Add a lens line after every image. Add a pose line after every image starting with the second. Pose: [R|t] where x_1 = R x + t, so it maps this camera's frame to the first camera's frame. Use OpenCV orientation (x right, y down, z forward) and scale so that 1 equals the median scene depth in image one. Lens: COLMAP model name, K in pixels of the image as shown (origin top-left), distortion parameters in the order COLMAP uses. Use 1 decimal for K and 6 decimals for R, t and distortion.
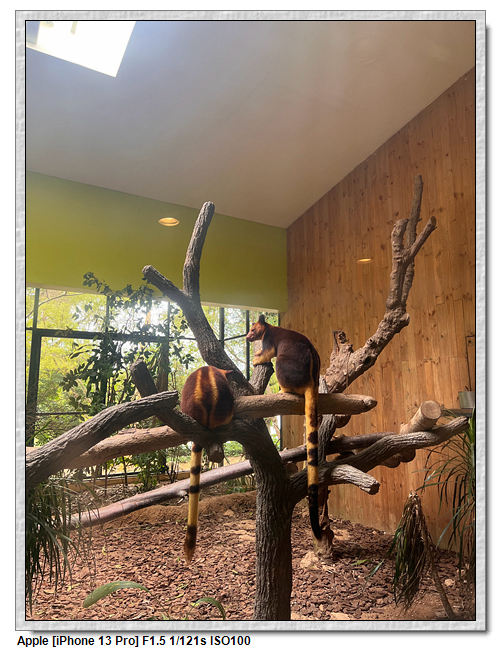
lens RADIAL K [[444.7, 0, 252.8], [0, 444.7, 322.6], [0, 0, 1]] dist [0.027480, -0.023996]
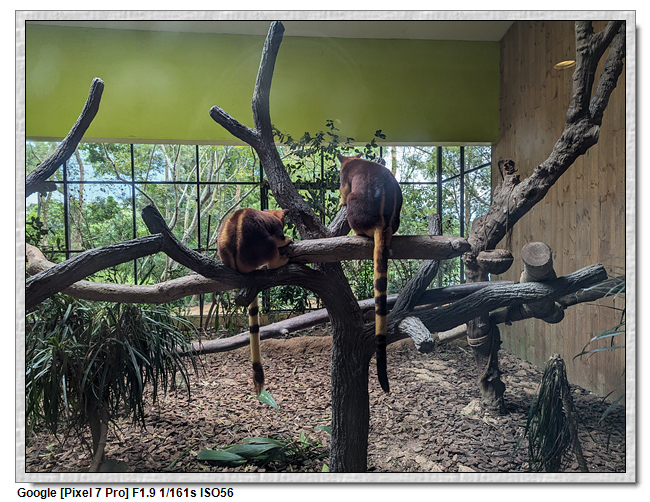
lens RADIAL K [[421.0, 0, 328.4], [0, 421.0, 253.2], [0, 0, 1]] dist [0.026091, -0.004864]
pose [[0.902640, 0.005506, -0.430362, 0.252410], [0.078212, 0.981171, 0.176595, 0.026961], [0.423231, -0.193061, 0.885214, 0.148599]]
